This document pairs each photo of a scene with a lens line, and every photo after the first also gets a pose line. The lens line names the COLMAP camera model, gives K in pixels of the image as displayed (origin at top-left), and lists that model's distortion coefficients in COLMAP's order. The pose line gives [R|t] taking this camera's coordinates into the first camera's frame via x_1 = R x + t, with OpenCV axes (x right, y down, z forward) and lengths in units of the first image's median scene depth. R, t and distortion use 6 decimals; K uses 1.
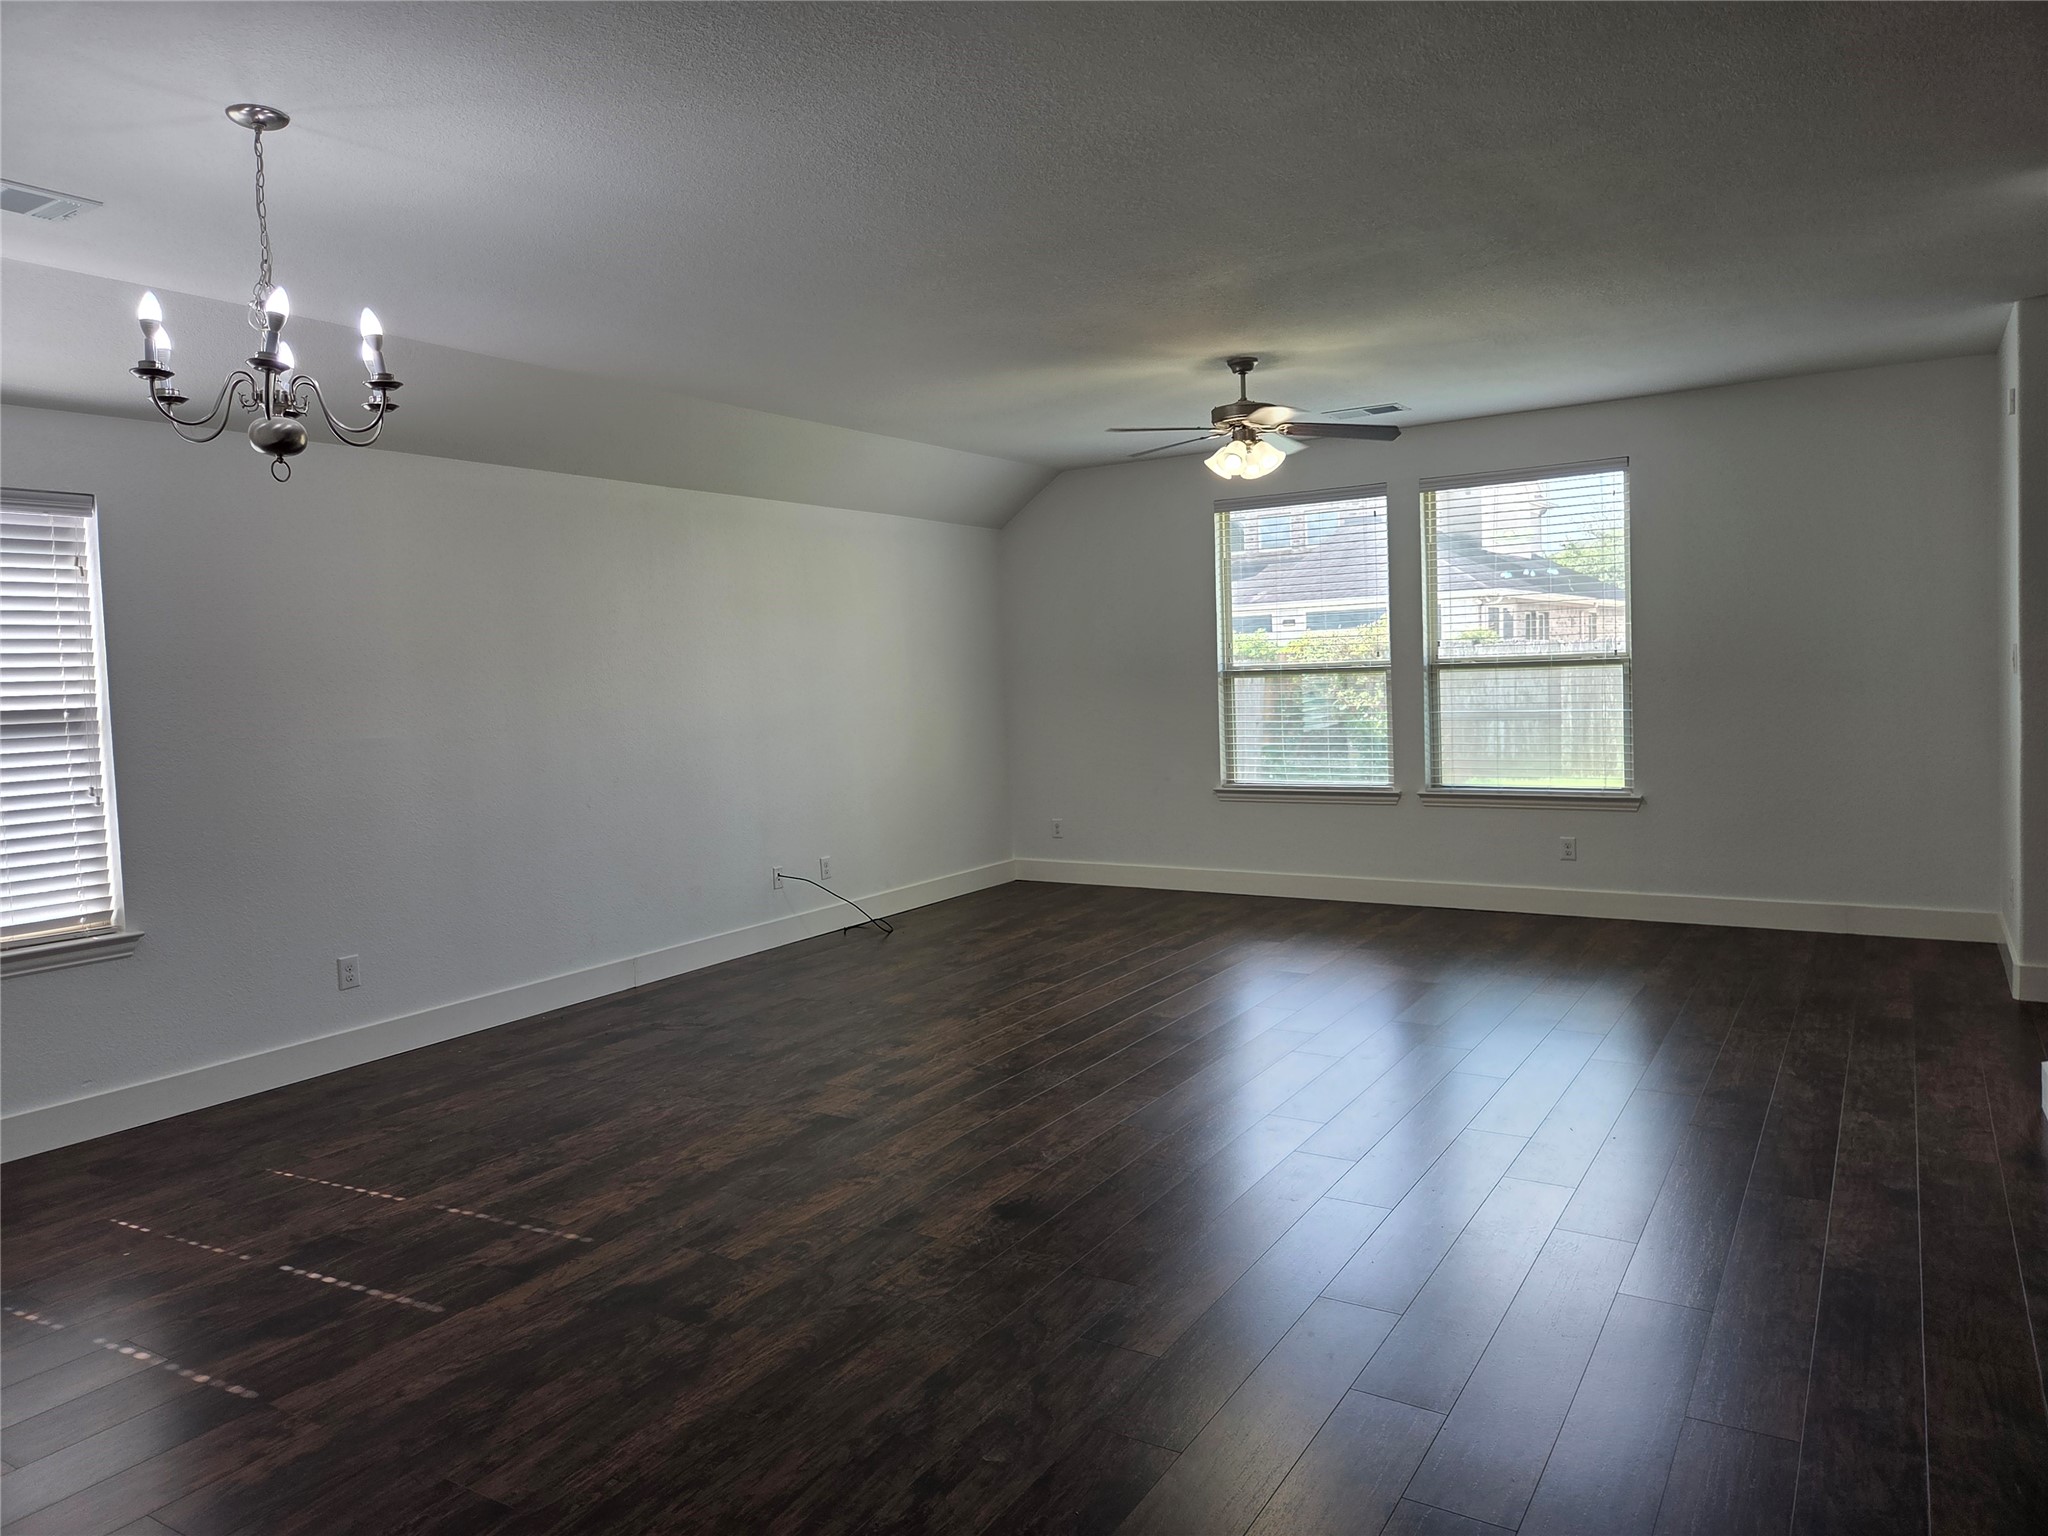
lens RADIAL K [[1370.2, 0, 1034.2], [0, 1370.2, 740.9], [0, 0, 1]] dist [0.077660, -0.076499]
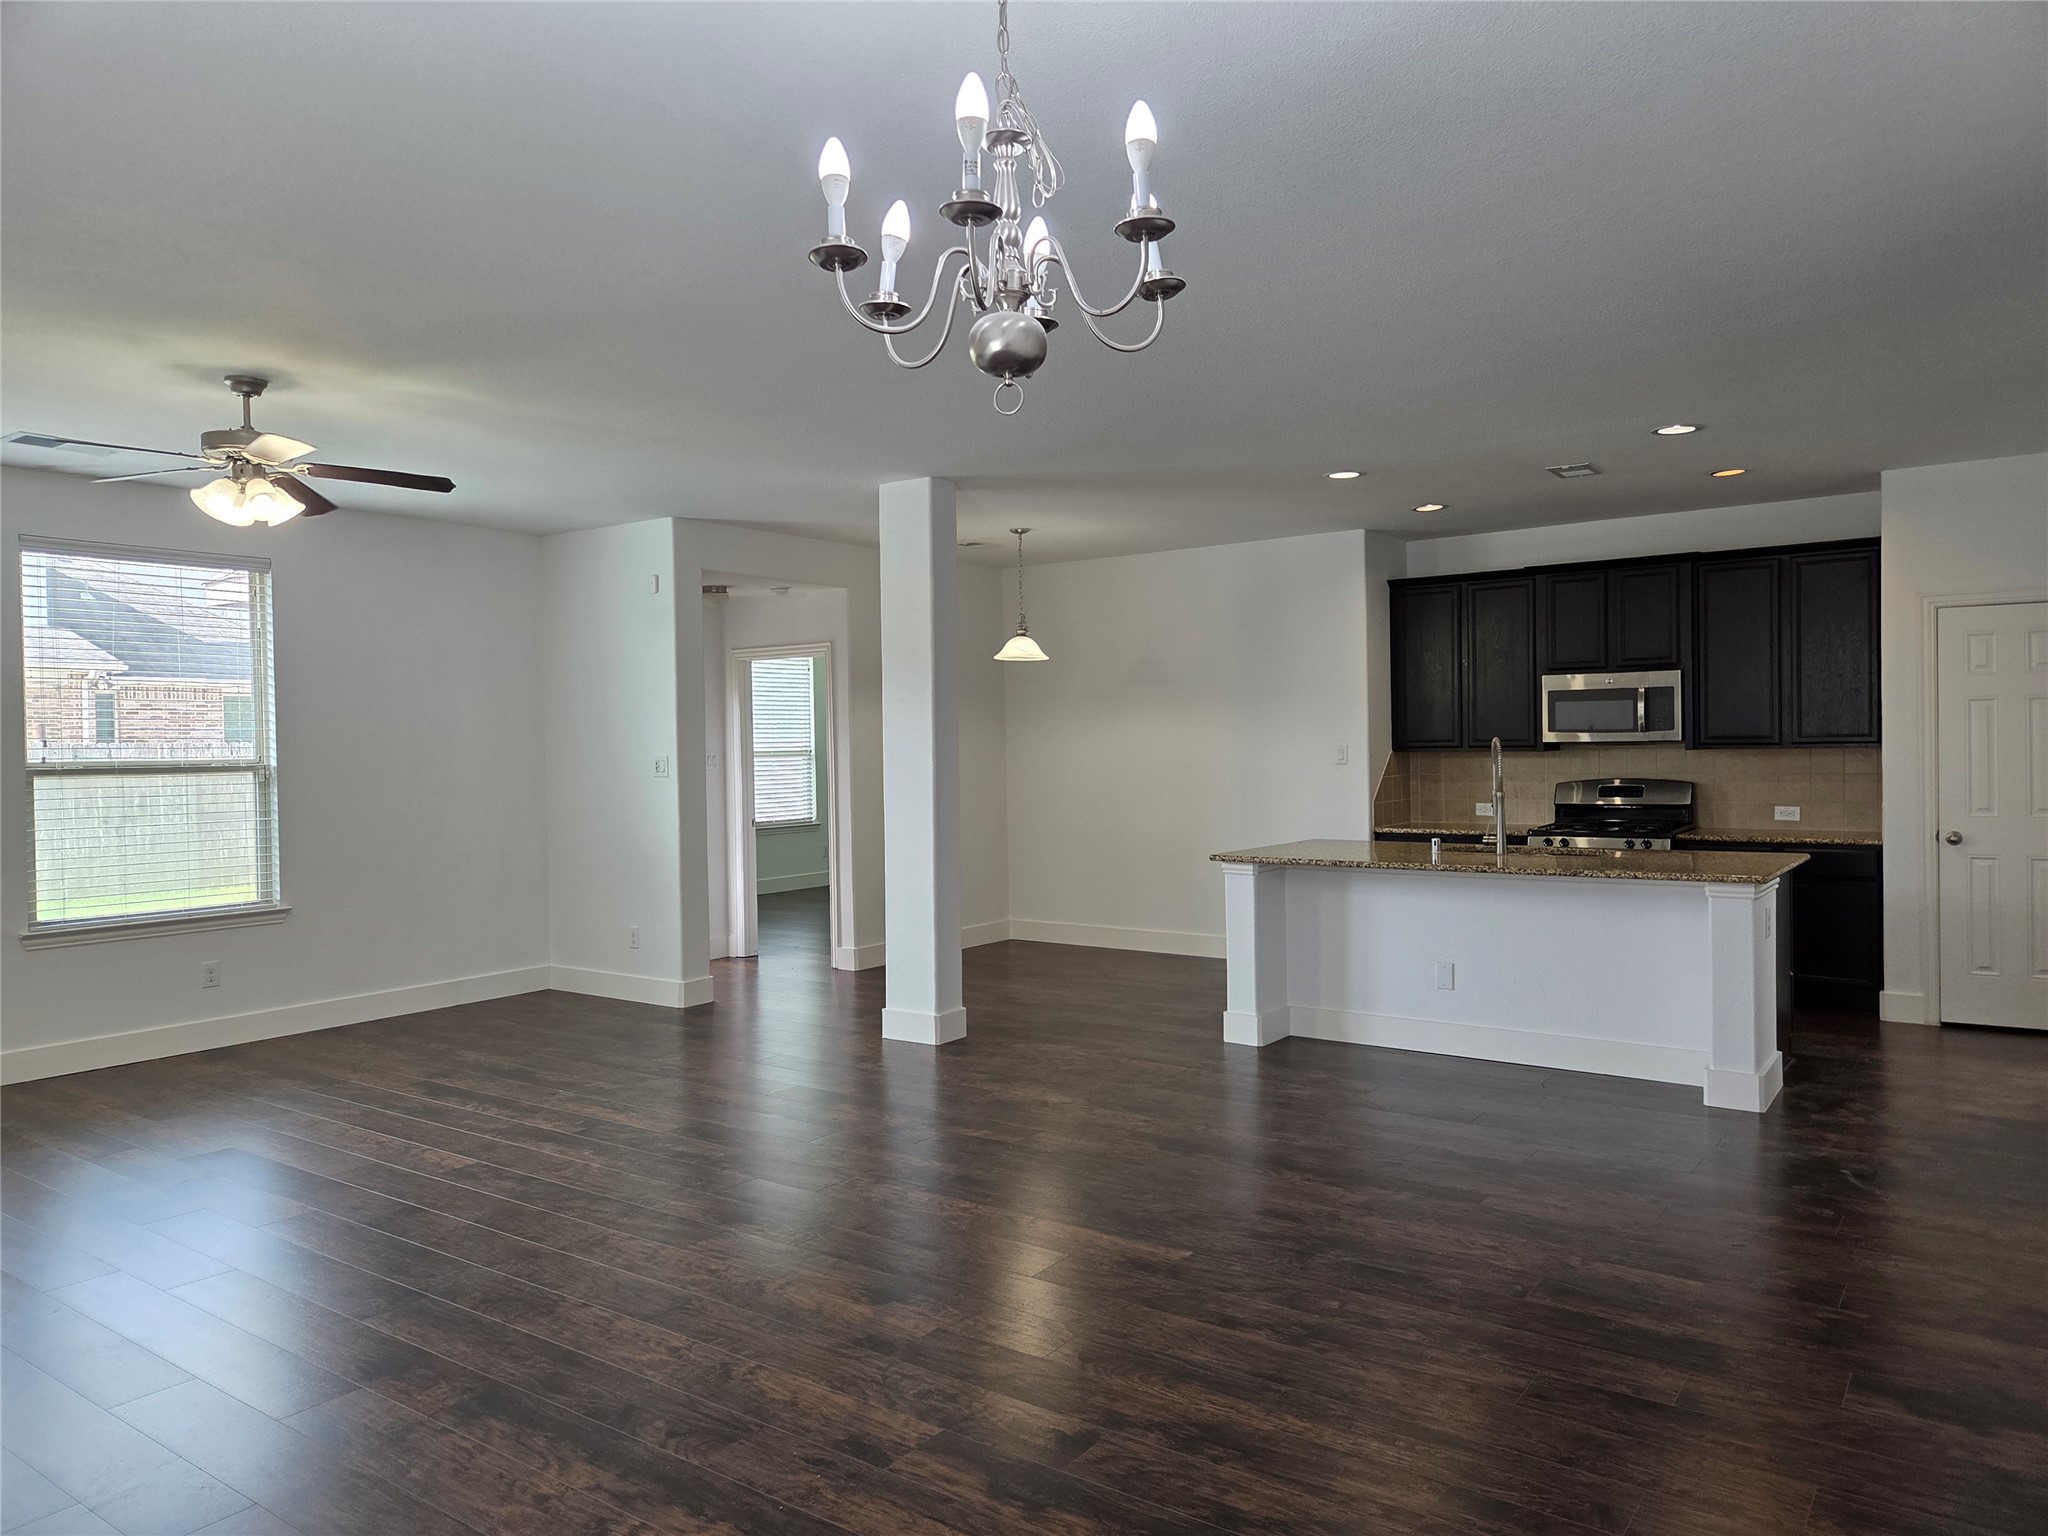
lens RADIAL K [[1370.2, 0, 1034.2], [0, 1370.2, 740.9], [0, 0, 1]] dist [0.077660, -0.076499]
pose [[0.074957, 0.035633, 0.996550, -0.609833], [0.065820, 0.997005, -0.040600, -0.002253], [-0.995012, 0.068637, 0.072387, 0.489283]]
